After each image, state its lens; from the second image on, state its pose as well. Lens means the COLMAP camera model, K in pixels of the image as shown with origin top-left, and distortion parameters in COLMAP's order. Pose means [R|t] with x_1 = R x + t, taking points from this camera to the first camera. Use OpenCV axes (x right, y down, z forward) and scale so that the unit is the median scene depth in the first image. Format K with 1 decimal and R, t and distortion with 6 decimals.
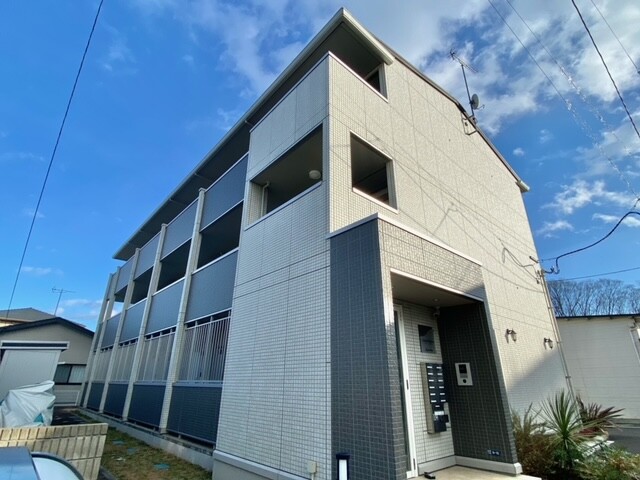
lens RADIAL K [[337.3, 0, 320.0], [0, 337.3, 240.0], [0, 0, 1]] dist [-0.002577, -0.000734]
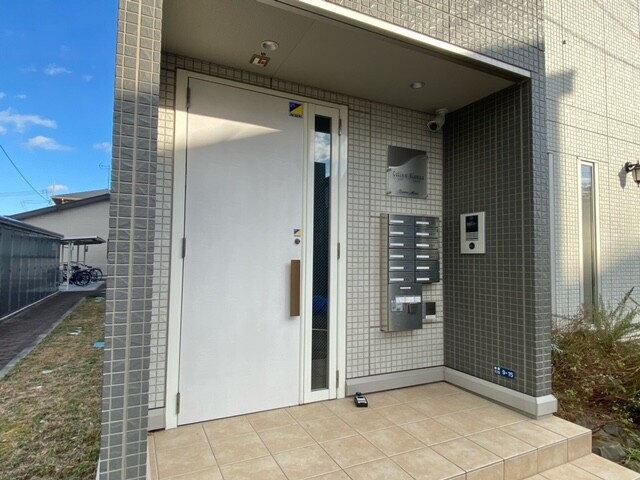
lens RADIAL K [[376.7, 0, 320.0], [0, 376.7, 240.0], [0, 0, 1]] dist [0.021383, -0.003066]
pose [[0.964138, -0.007025, -0.265309, 0.359949], [0.095807, 0.941456, 0.323235, 0.201195], [0.247507, -0.337061, 0.908367, 0.420054]]
